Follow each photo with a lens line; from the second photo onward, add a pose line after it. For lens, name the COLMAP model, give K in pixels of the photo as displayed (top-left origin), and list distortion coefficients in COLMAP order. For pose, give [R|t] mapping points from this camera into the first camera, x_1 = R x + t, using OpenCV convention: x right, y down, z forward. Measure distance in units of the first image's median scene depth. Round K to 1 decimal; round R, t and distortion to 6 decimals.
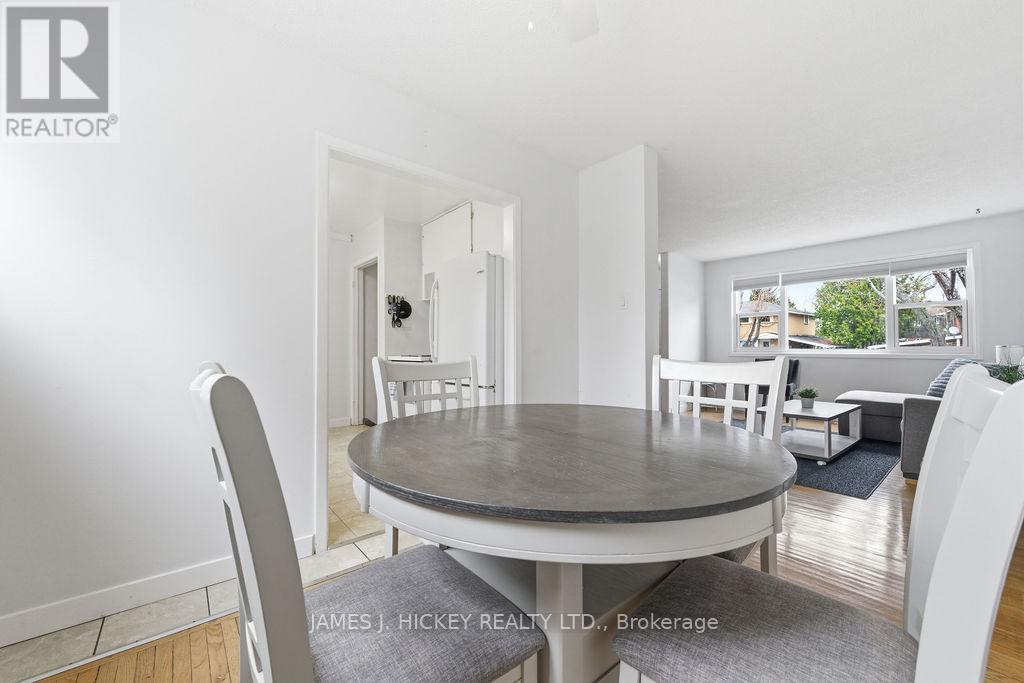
lens RADIAL K [[407.8, 0, 519.0], [0, 407.8, 343.1], [0, 0, 1]] dist [0.004857, -0.001661]
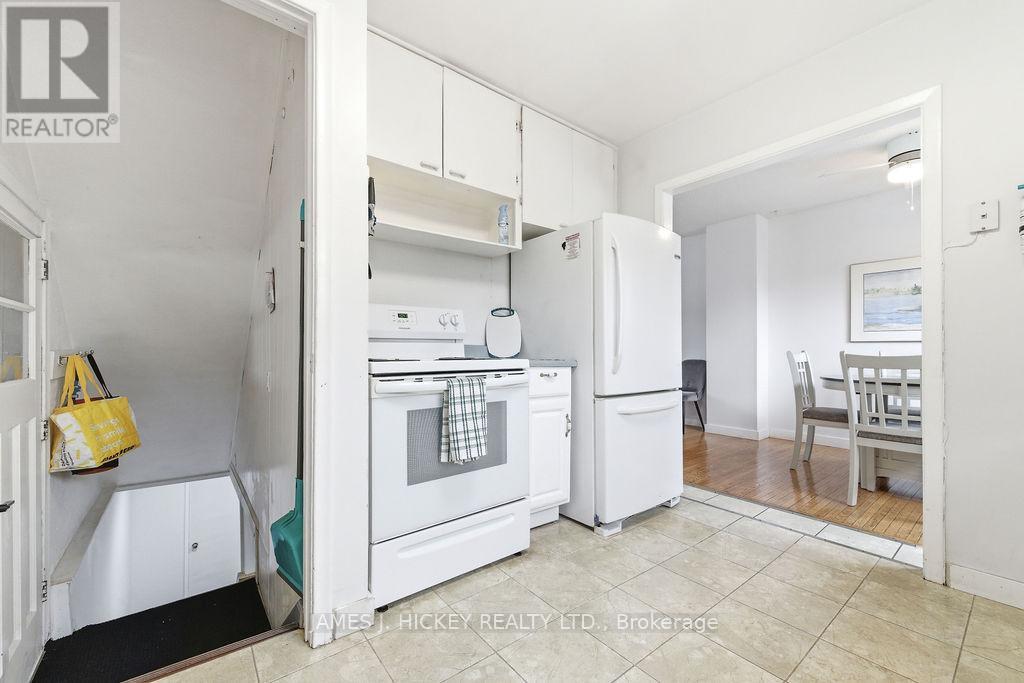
lens RADIAL K [[407.8, 0, 514.3], [0, 407.8, 350.2], [0, 0, 1]] dist [0.004857, -0.001661]
pose [[0.027238, 0.004987, 0.999617, -0.553203], [-0.015468, 0.999870, -0.004567, 0.018709], [-0.999509, -0.015337, 0.027312, 0.753366]]
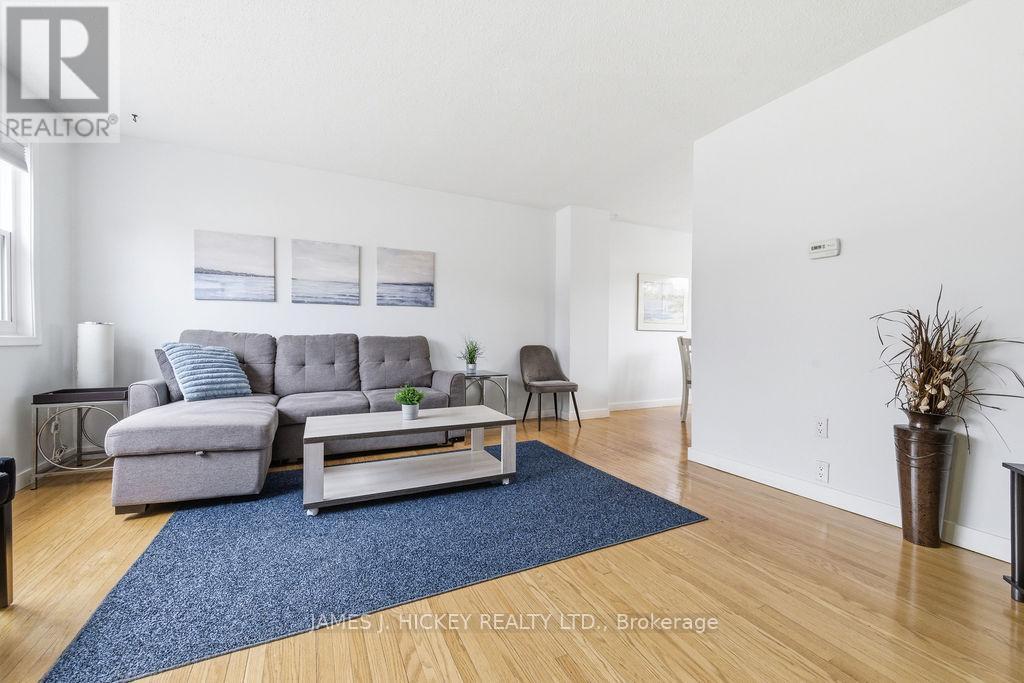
lens RADIAL K [[407.8, 0, 522.7], [0, 407.8, 339.7], [0, 0, 1]] dist [0.004857, -0.001661]
pose [[-0.973954, -0.004911, 0.226692, 0.304278], [-0.007652, 0.999908, -0.011213, 0.029118], [-0.226616, -0.012656, -0.973902, 1.233759]]
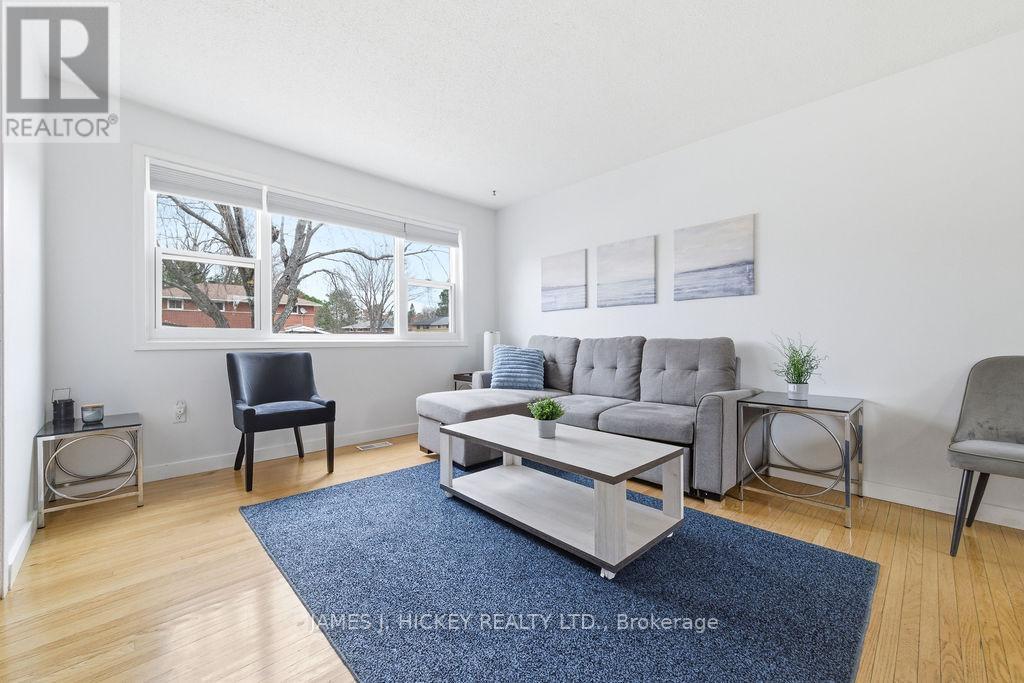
lens RADIAL K [[407.8, 0, 518.2], [0, 407.8, 340.4], [0, 0, 1]] dist [0.004857, -0.001661]
pose [[-0.059546, 0.002316, 0.998223, 0.130058], [-0.013404, 0.999905, -0.003119, 0.024036], [-0.998136, -0.013566, -0.059510, 0.827924]]
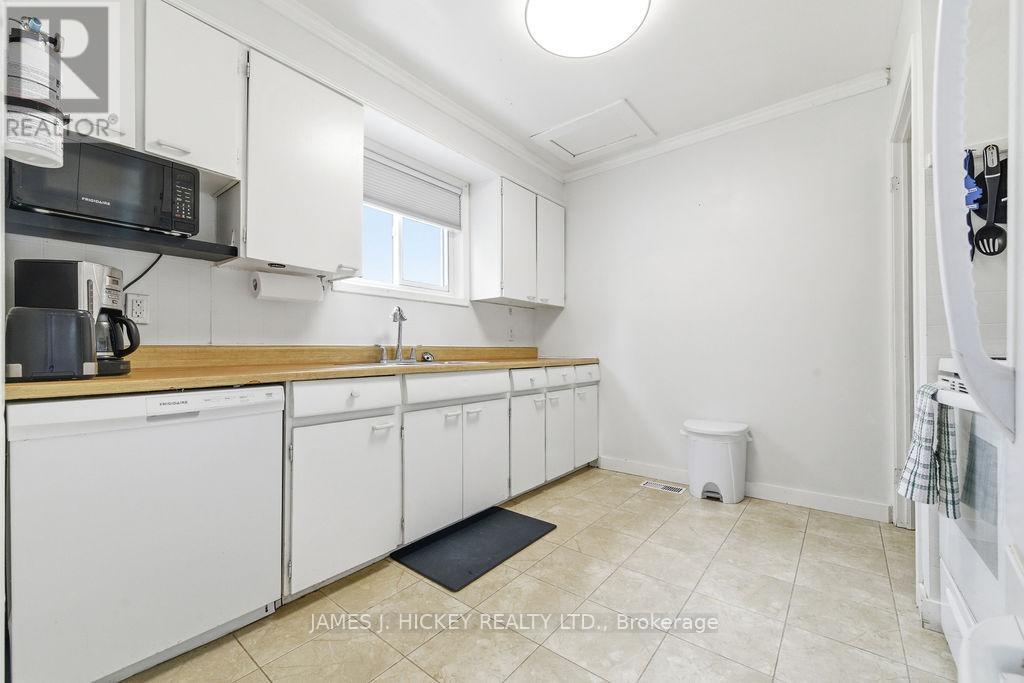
lens RADIAL K [[407.8, 0, 507.6], [0, 407.8, 354.0], [0, 0, 1]] dist [0.004857, -0.001661]
pose [[0.184973, 0.005644, -0.982727, -0.072432], [0.016672, 0.999822, 0.008881, 0.017411], [0.982602, -0.018027, 0.184846, 0.540085]]
